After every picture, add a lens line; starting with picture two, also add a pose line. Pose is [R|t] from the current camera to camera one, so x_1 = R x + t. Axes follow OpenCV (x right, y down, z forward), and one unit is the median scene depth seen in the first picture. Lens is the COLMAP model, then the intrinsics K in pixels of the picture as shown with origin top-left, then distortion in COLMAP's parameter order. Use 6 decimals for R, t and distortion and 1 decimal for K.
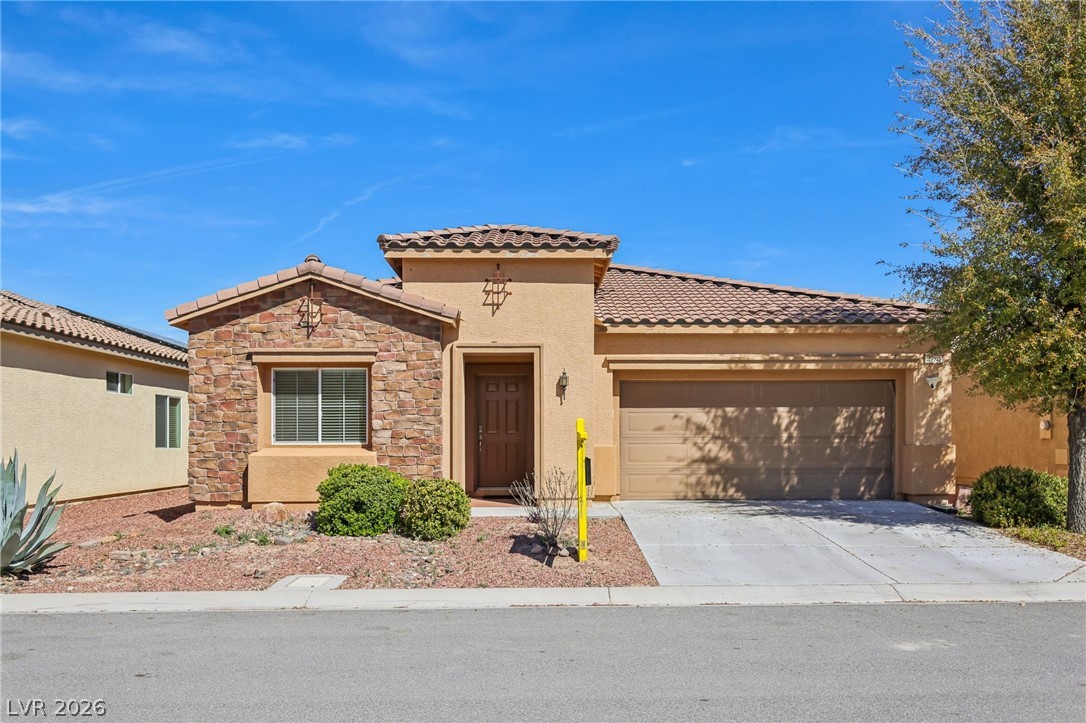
lens RADIAL K [[989.0, 0, 478.6], [0, 989.0, 408.3], [0, 0, 1]] dist [-0.000818, -0.001347]
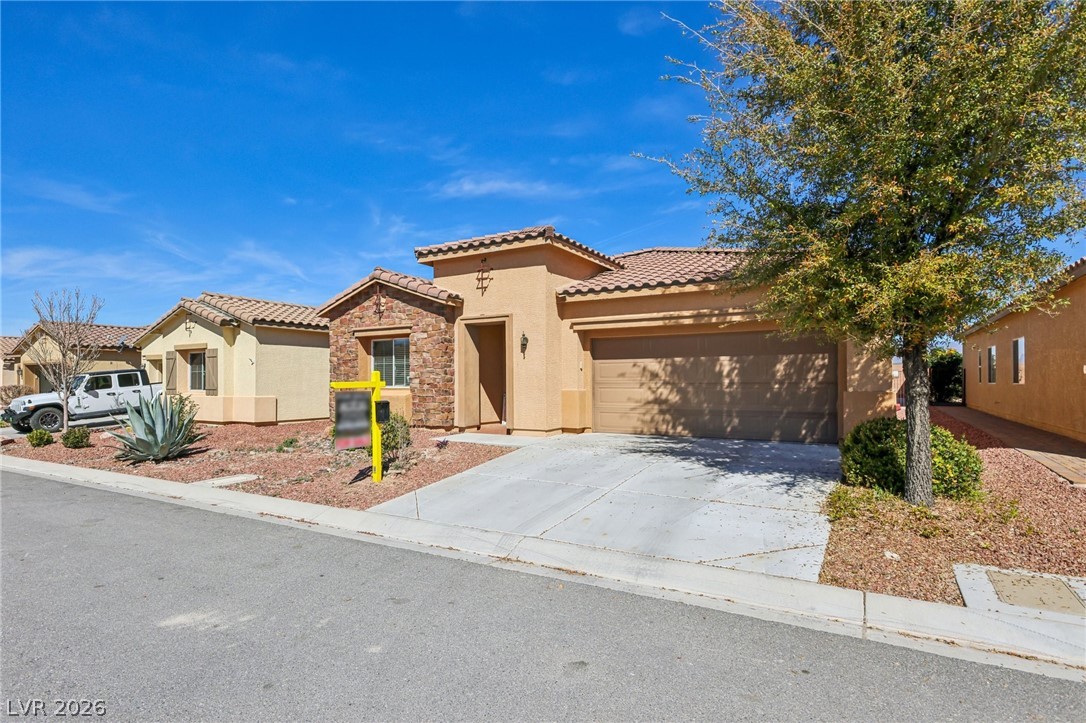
lens RADIAL K [[548.9, 0, 508.7], [0, 548.9, 362.0], [0, 0, 1]] dist [0.001058, 0.000019]
pose [[0.854893, -0.019558, -0.518435, 0.429994], [0.019601, 0.999793, -0.005397, 0.004270], [0.518434, -0.005548, 0.855100, 0.346242]]
